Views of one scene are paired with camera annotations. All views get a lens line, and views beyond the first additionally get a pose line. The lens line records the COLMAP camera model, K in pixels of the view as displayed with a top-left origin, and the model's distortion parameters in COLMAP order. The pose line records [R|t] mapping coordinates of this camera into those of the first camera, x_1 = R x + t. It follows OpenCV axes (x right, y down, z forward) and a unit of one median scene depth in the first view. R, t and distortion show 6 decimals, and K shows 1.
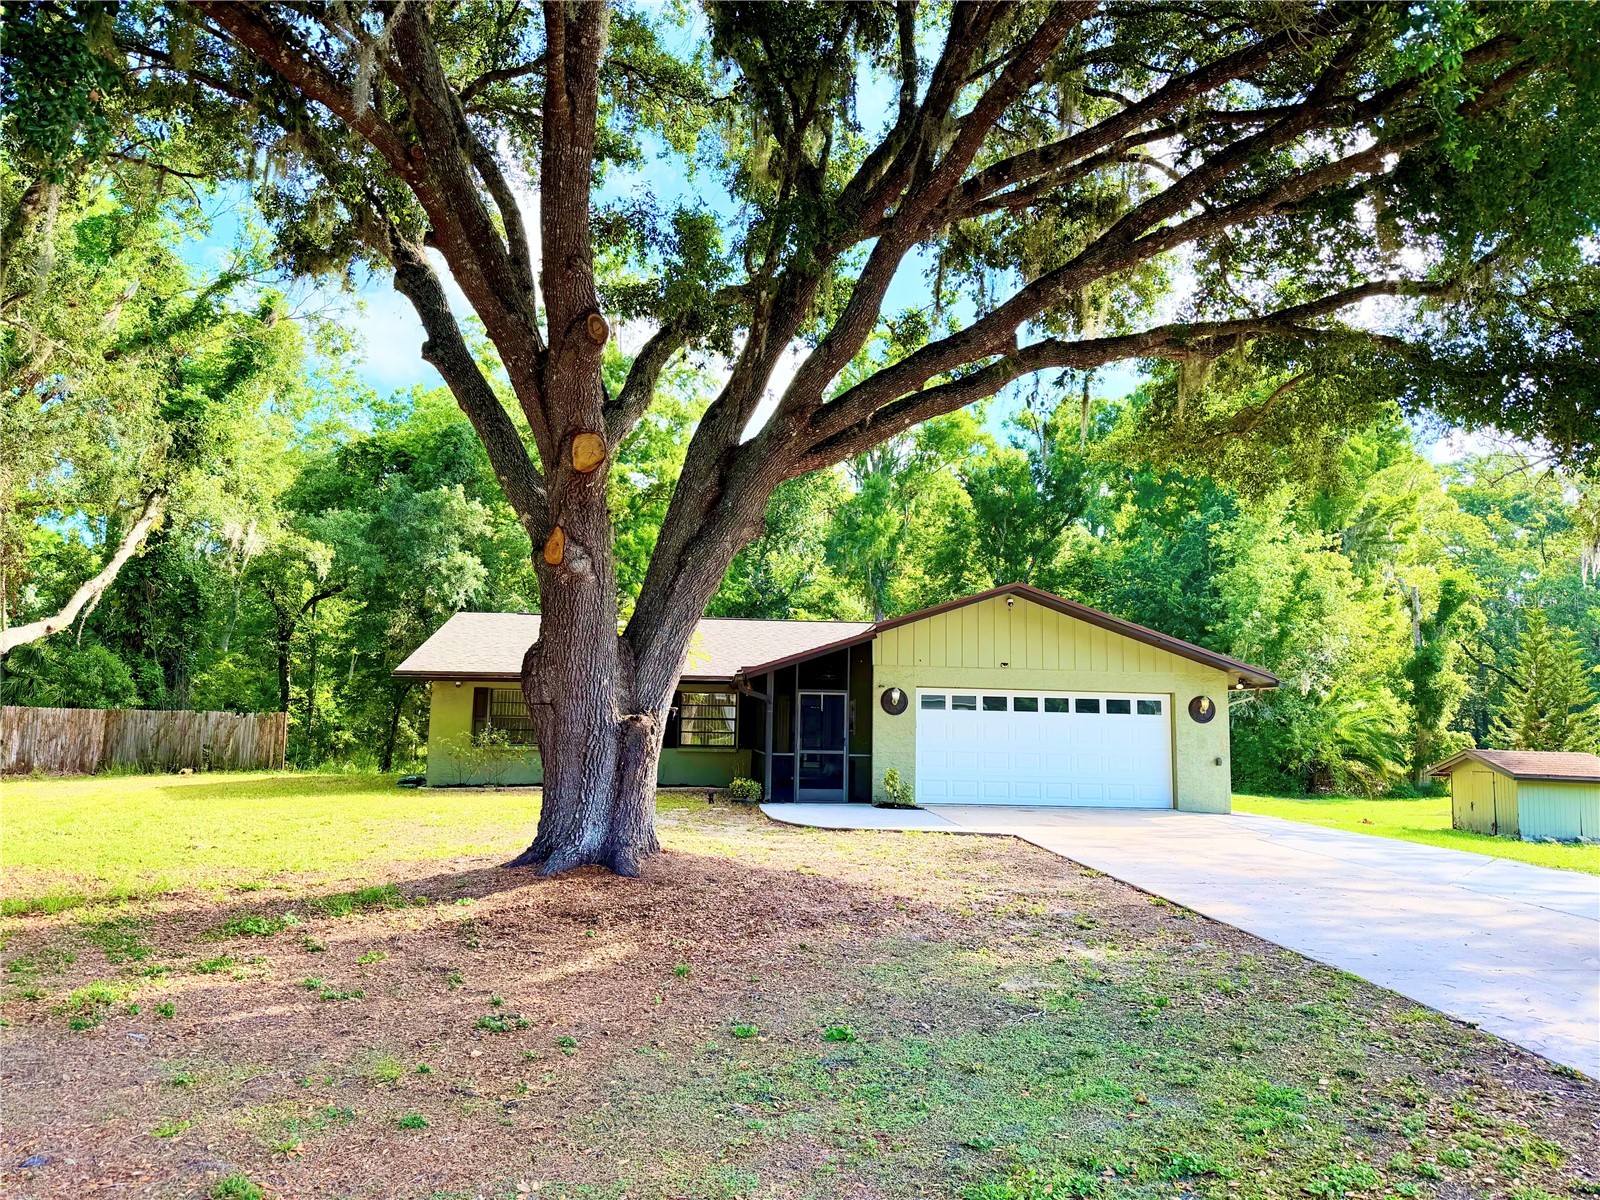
lens RADIAL K [[1112.0, 0, 800.0], [0, 1112.0, 600.0], [0, 0, 1]] dist [0.105814, -0.192948]
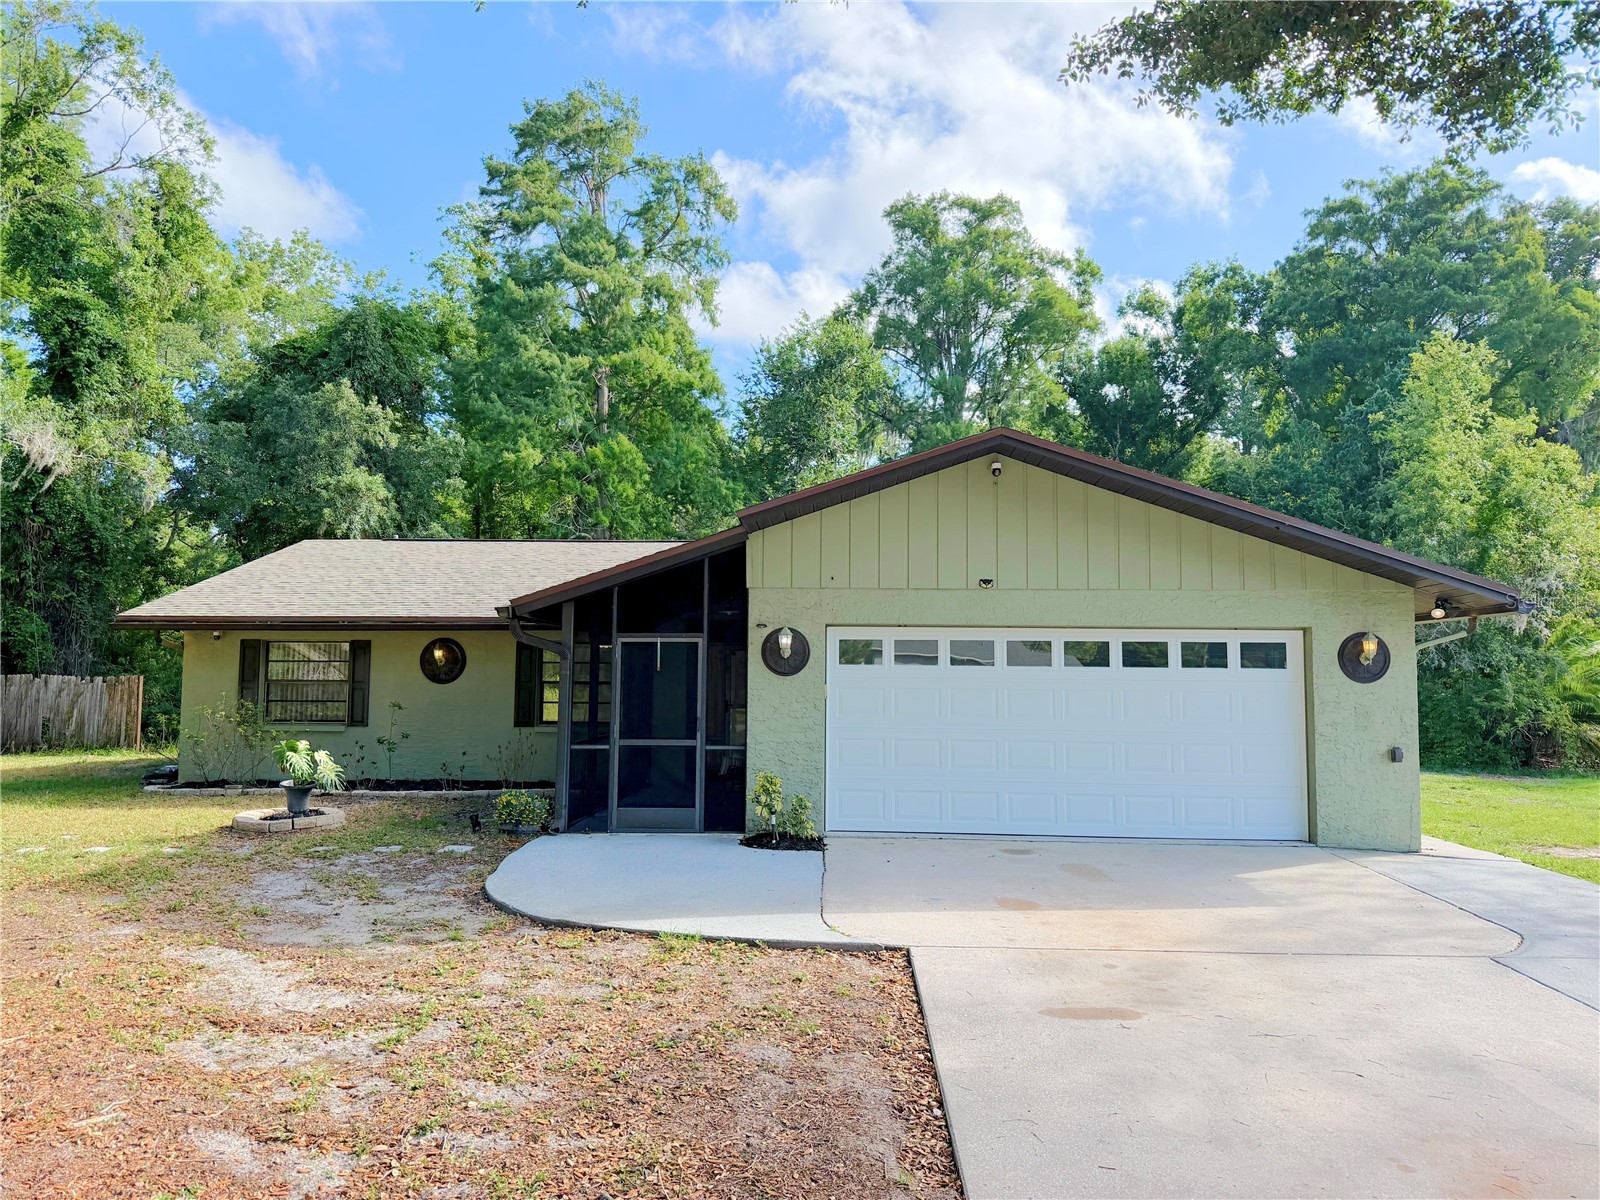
lens RADIAL K [[1112.0, 0, 800.0], [0, 1112.0, 600.0], [0, 0, 1]] dist [0.105814, -0.192948]
pose [[0.990993, -0.019834, -0.132433, 0.108224], [0.025252, 0.998906, 0.039352, 0.027795], [0.131508, -0.042341, 0.990410, 0.287556]]
